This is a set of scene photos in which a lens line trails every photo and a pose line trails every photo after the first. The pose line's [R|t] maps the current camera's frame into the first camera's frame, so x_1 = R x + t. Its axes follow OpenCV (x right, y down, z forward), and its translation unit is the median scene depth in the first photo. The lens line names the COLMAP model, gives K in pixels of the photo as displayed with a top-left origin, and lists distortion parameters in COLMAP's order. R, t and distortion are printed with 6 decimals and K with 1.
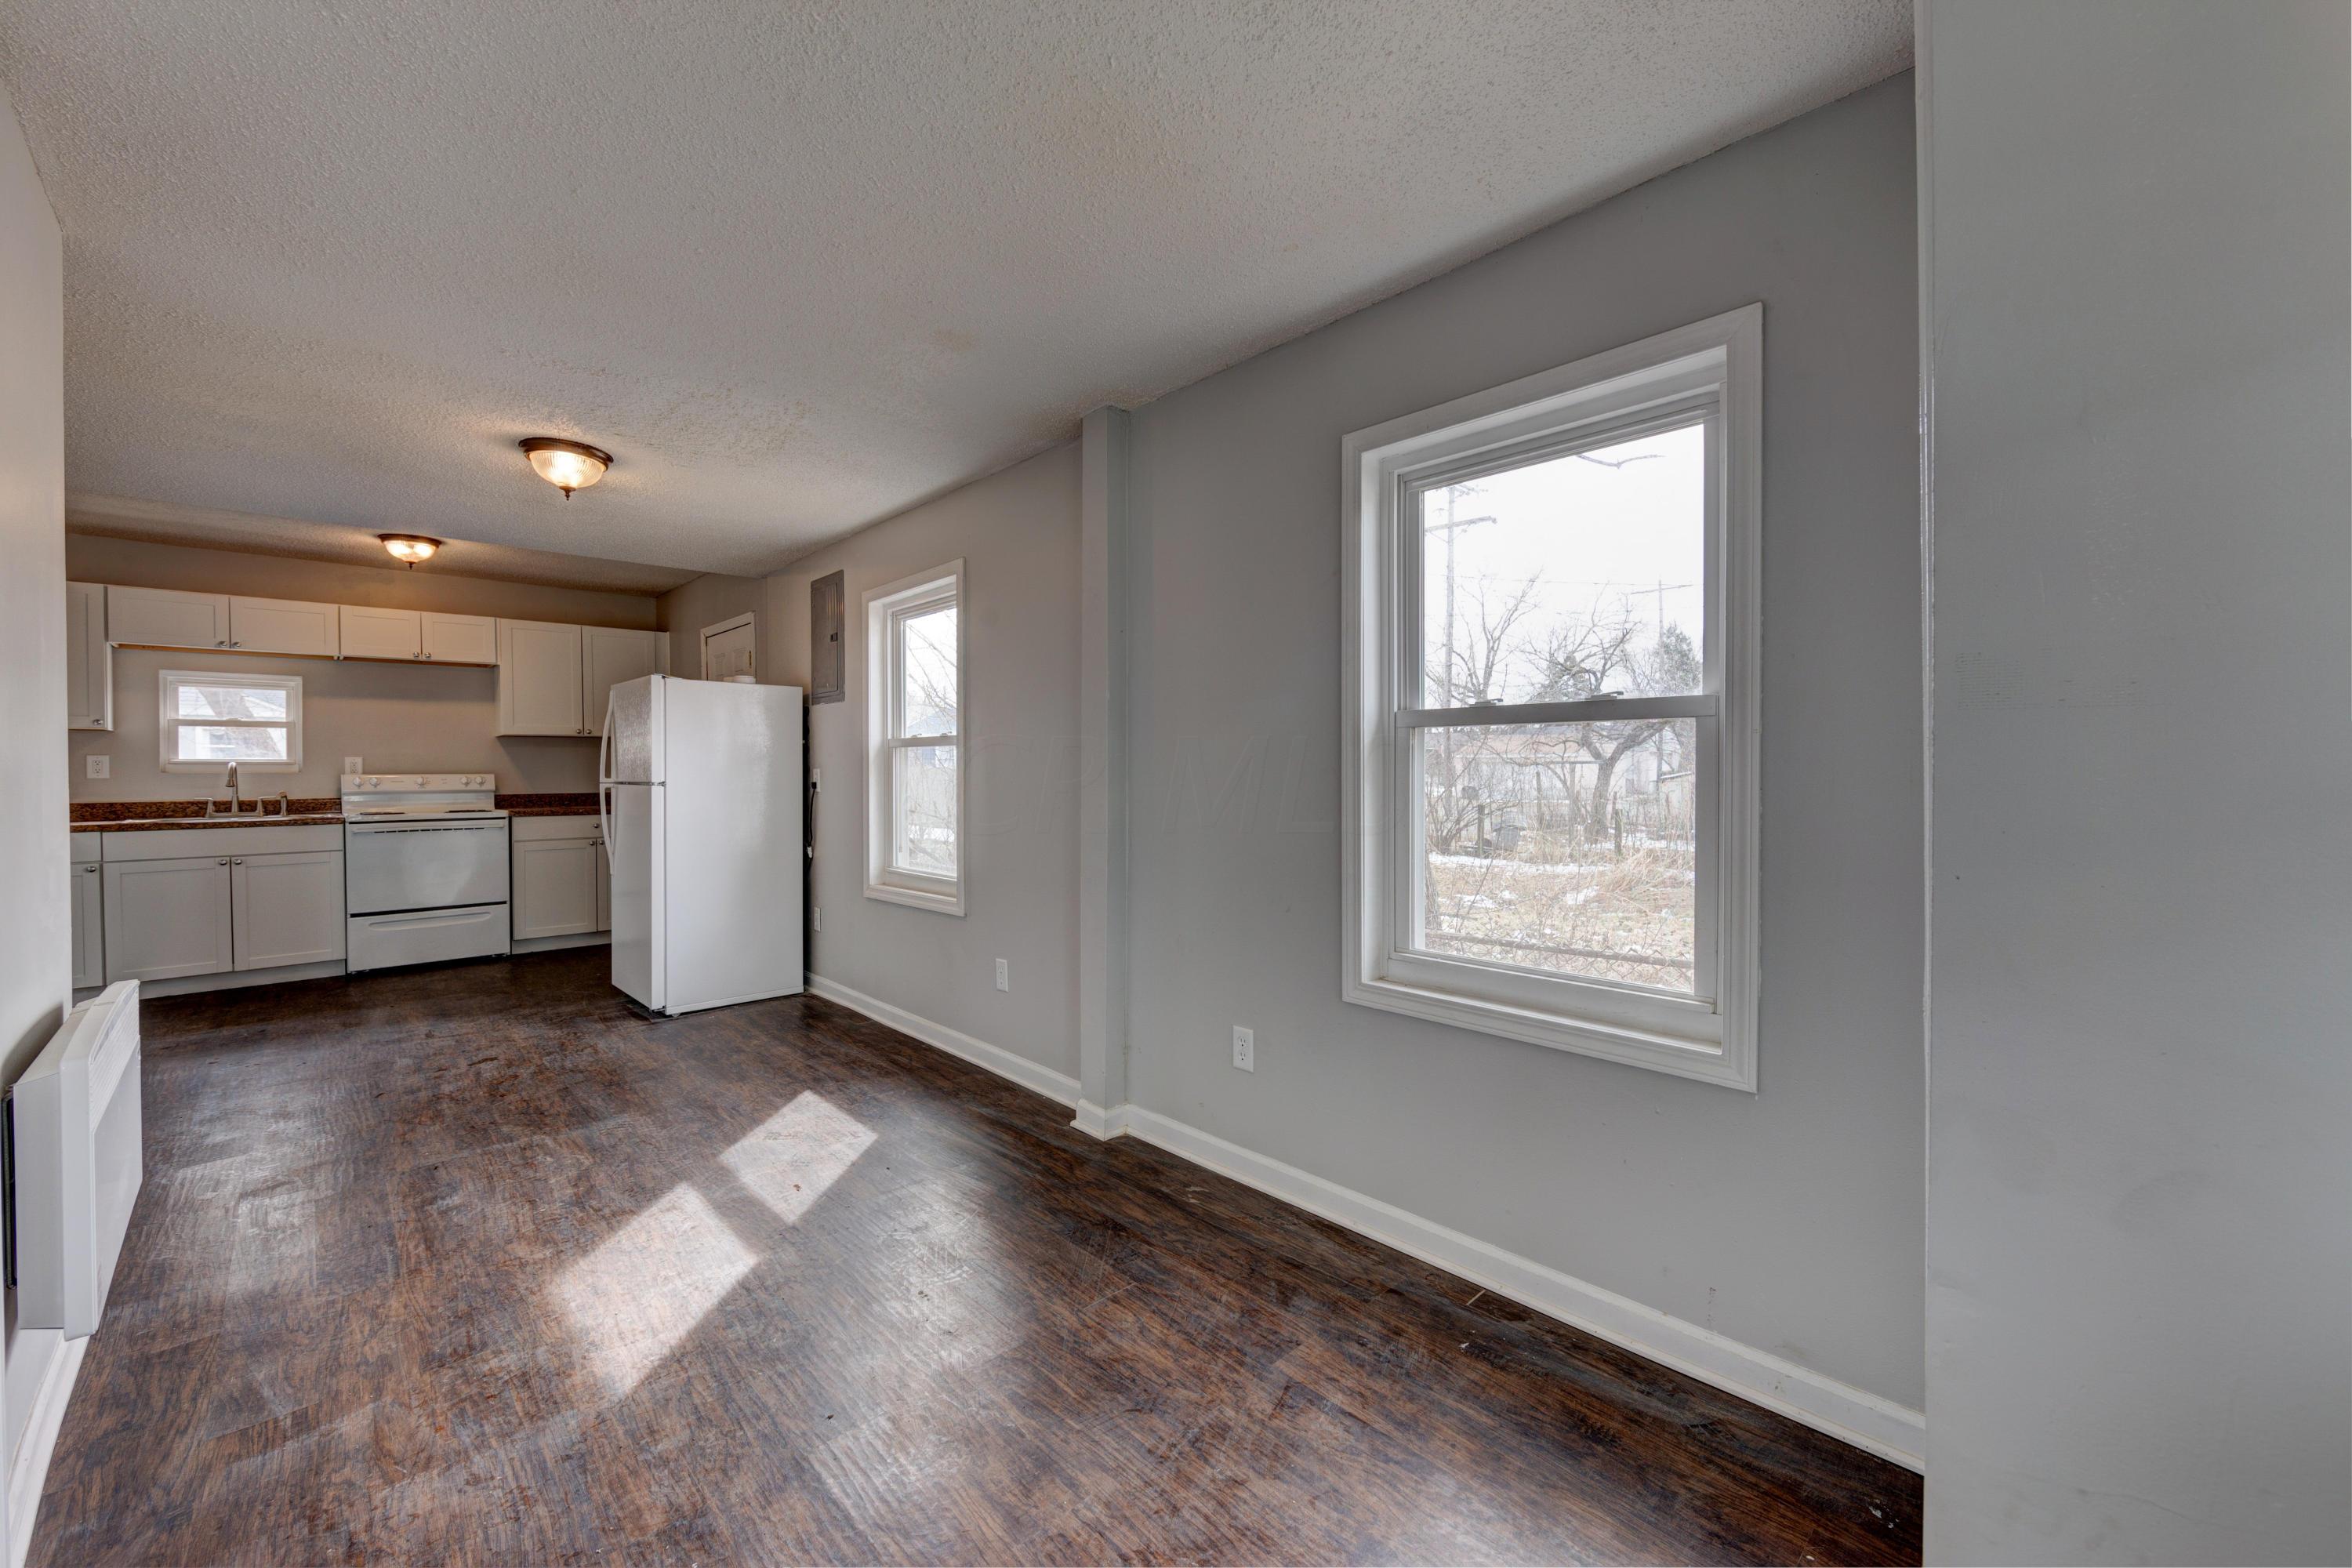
lens RADIAL K [[946.4, 0, 1180.2], [0, 946.4, 776.2], [0, 0, 1]] dist [0.000421, 0.000214]
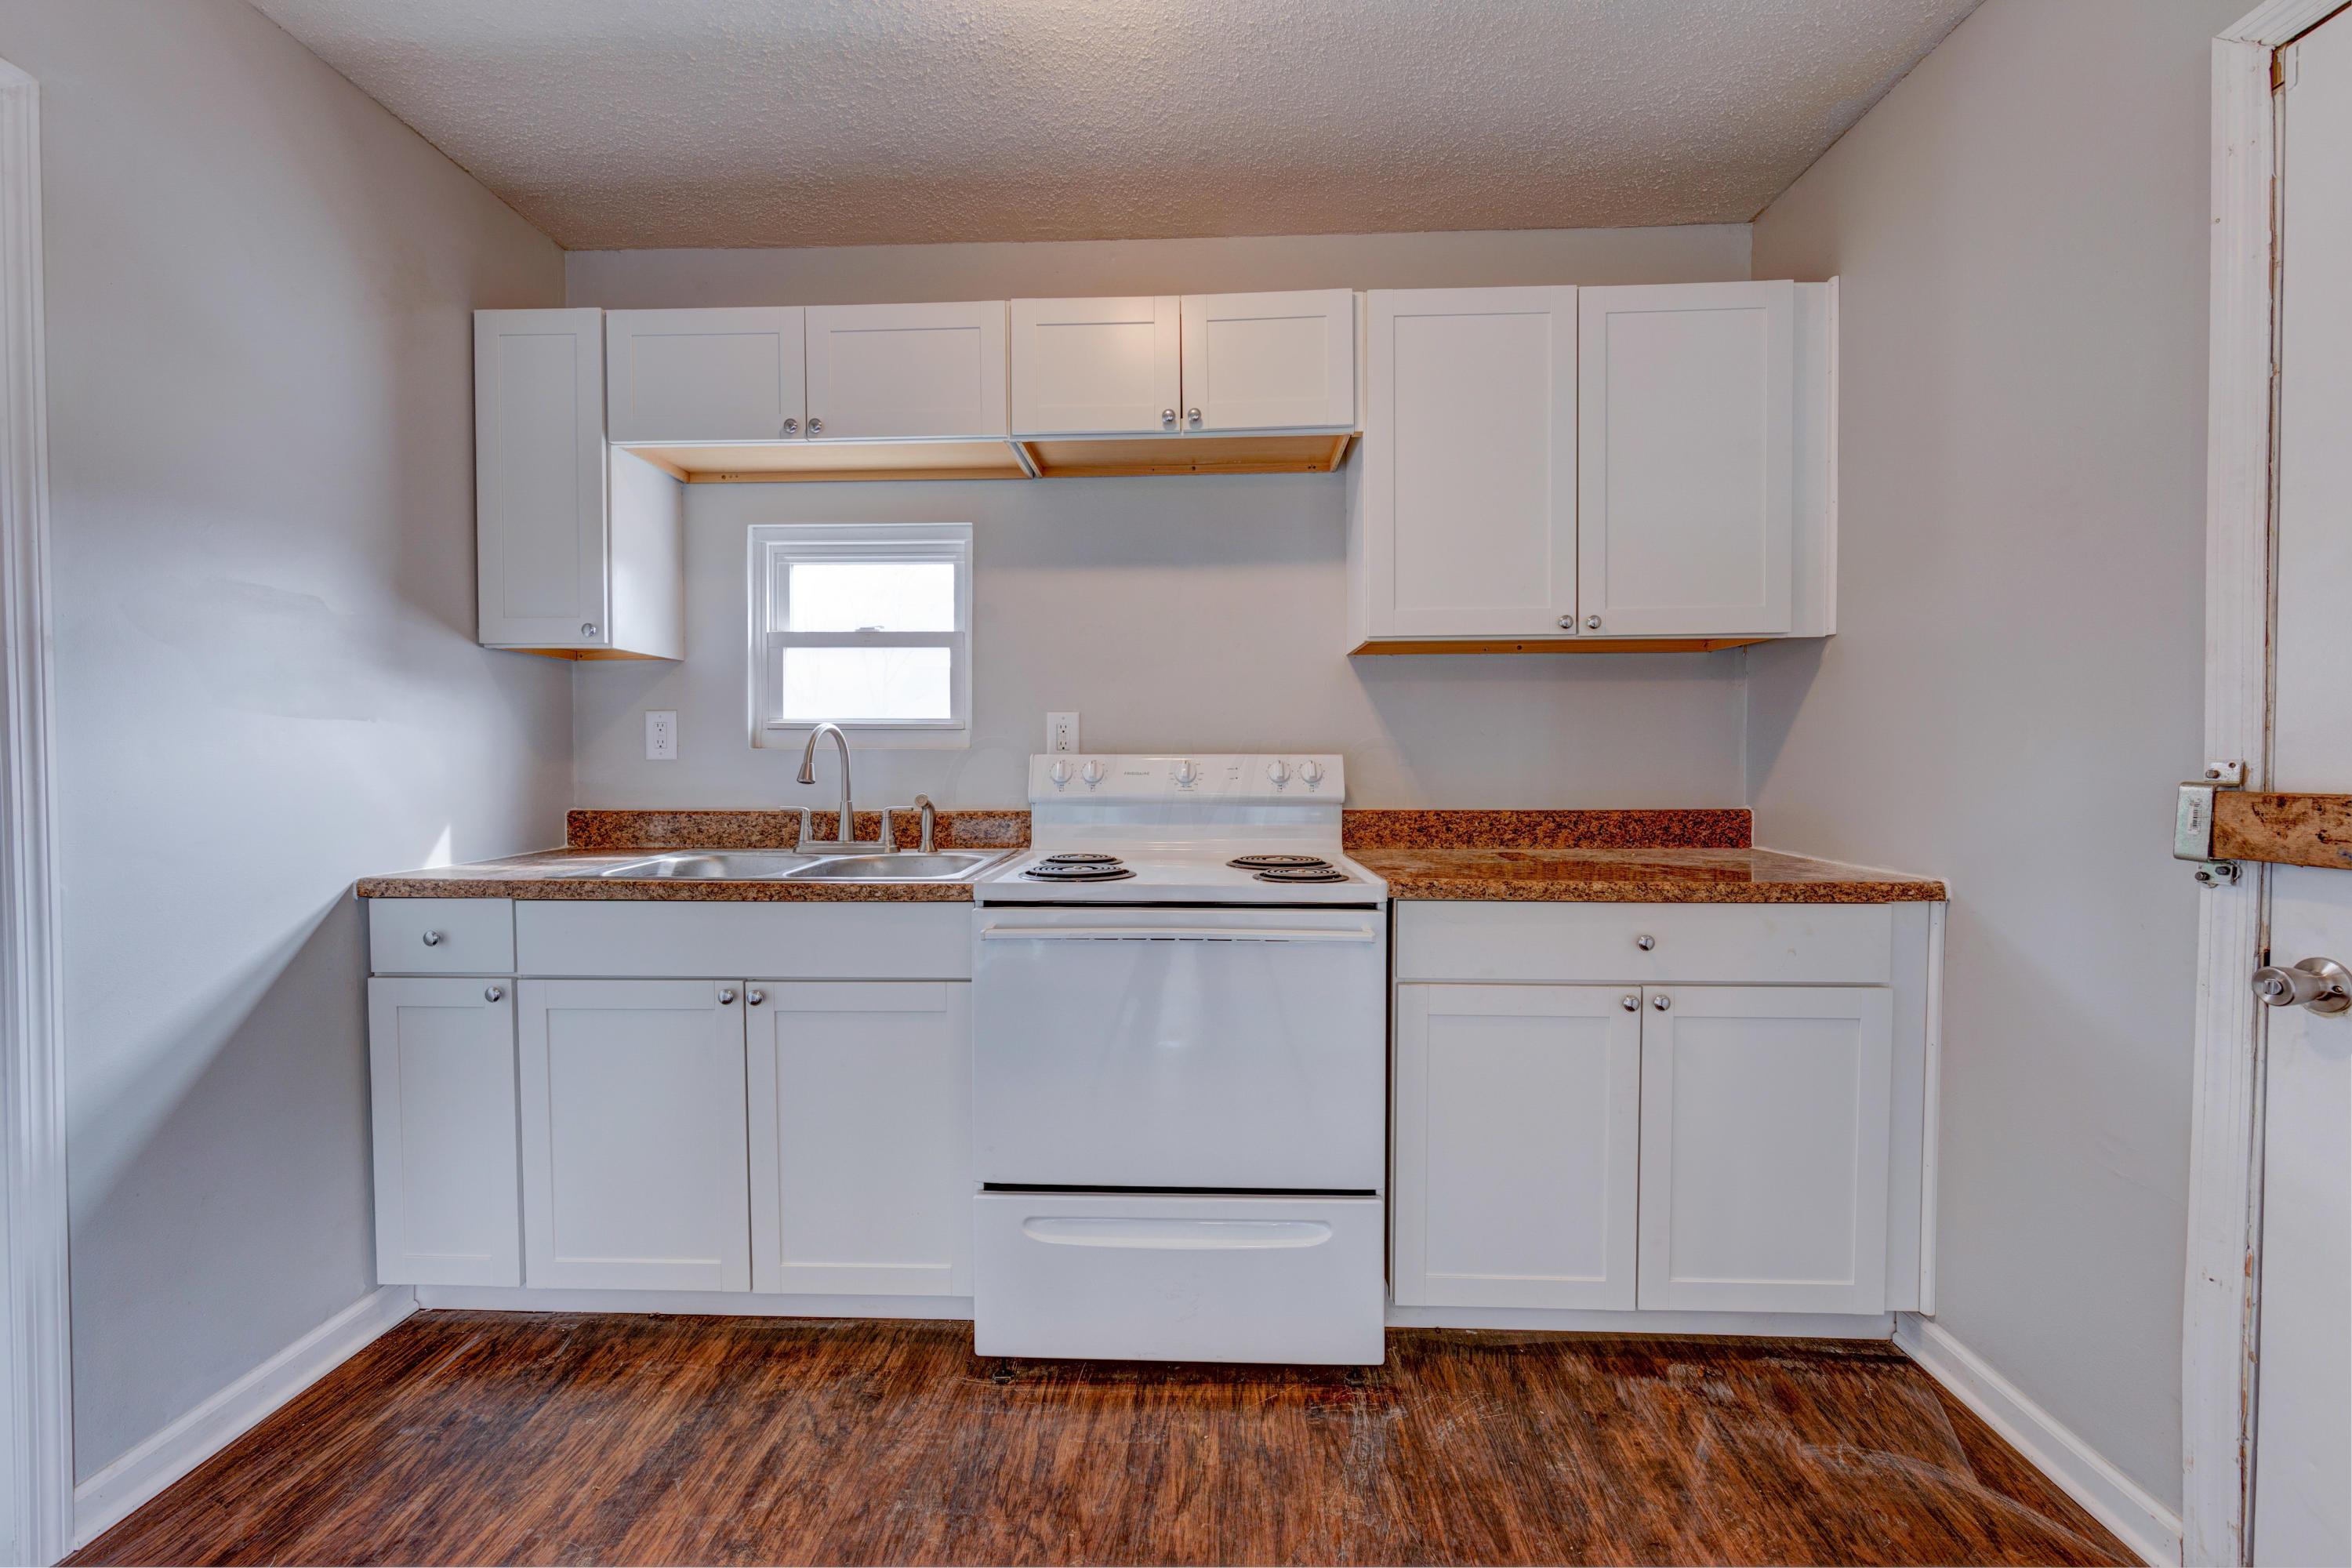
lens RADIAL K [[937.9, 0, 1169.7], [0, 937.9, 778.0], [0, 0, 1]] dist [-0.002657, -0.000601]
pose [[0.695846, 0.024915, -0.717759, -0.600766], [-0.008289, 0.999610, 0.026662, -0.002842], [0.718143, -0.012603, 0.695781, 0.822595]]
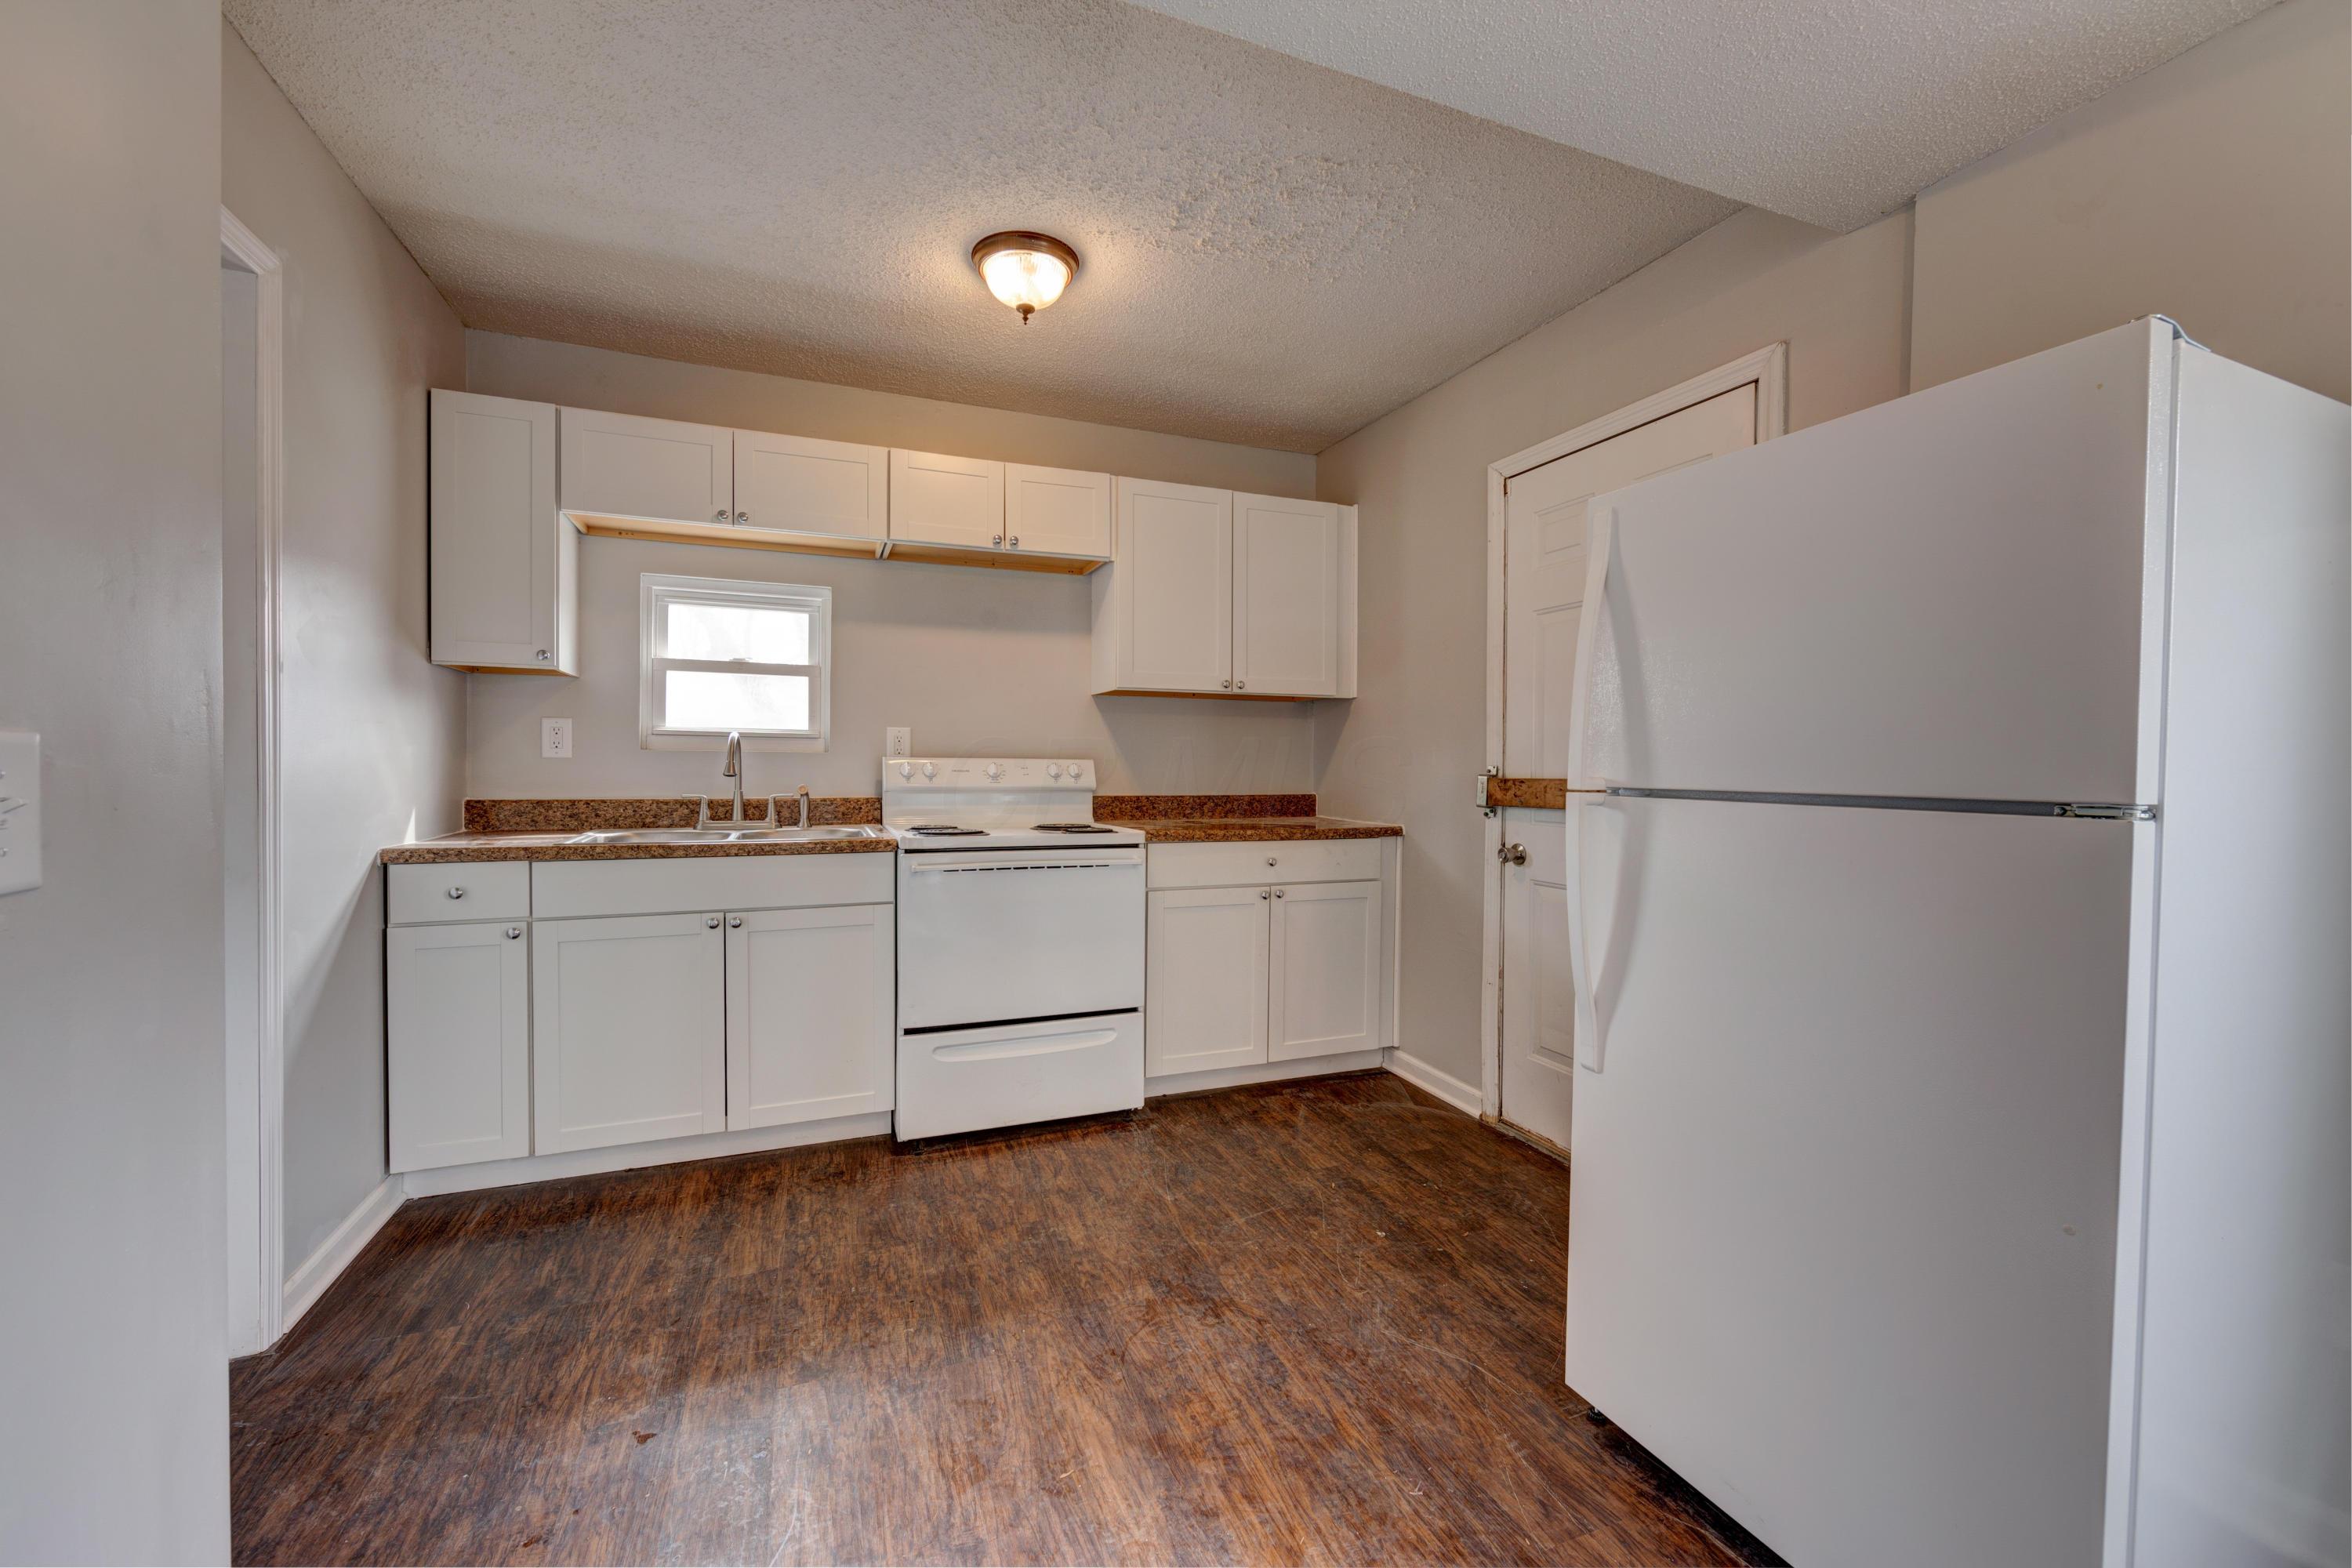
lens RADIAL K [[937.9, 0, 1169.7], [0, 937.9, 778.0], [0, 0, 1]] dist [-0.002657, -0.000601]
pose [[0.929121, 0.021195, -0.369168, -0.557005], [-0.018127, 0.999766, 0.011778, 0.001280], [0.369331, -0.004251, 0.929288, 0.580684]]
